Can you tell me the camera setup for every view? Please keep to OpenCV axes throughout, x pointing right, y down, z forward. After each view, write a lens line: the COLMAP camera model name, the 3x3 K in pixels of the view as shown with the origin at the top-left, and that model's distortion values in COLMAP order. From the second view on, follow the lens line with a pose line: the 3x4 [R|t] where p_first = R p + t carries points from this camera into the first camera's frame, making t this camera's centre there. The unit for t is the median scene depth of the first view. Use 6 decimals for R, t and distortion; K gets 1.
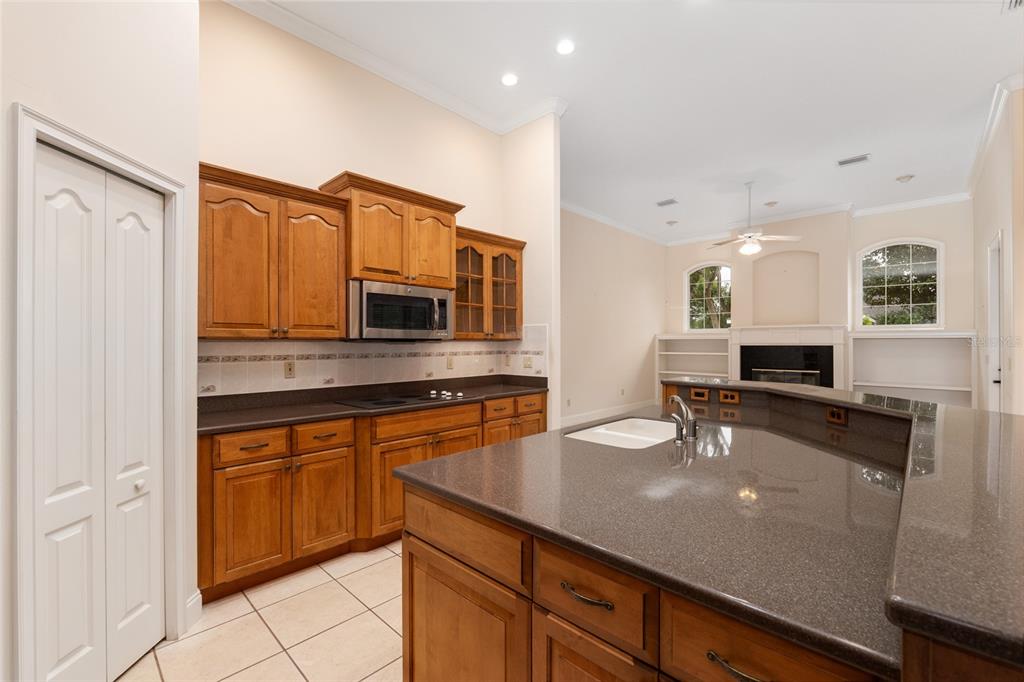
lens RADIAL K [[433.8, 0, 512.0], [0, 433.8, 341.0], [0, 0, 1]] dist [-0.005823, -0.000286]
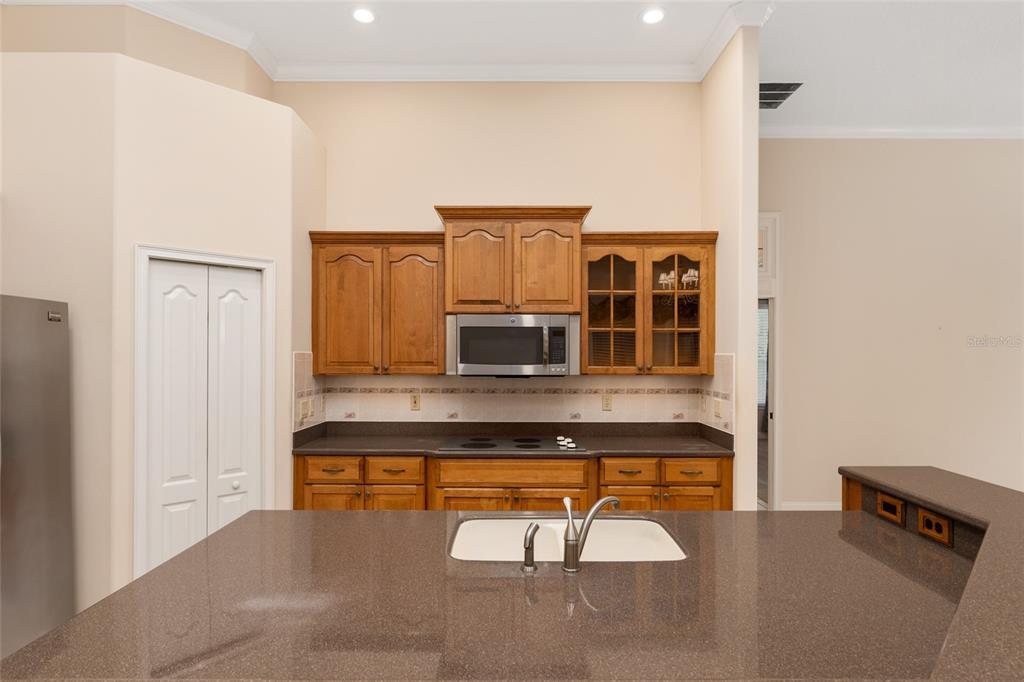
lens RADIAL K [[540.1, 0, 515.1], [0, 540.1, 349.2], [0, 0, 1]] dist [0.001784, 0.000236]
pose [[0.691798, -0.001595, -0.722089, 0.561424], [-0.000735, 0.999995, -0.002913, -0.054790], [0.722091, 0.002546, 0.691794, 0.247153]]
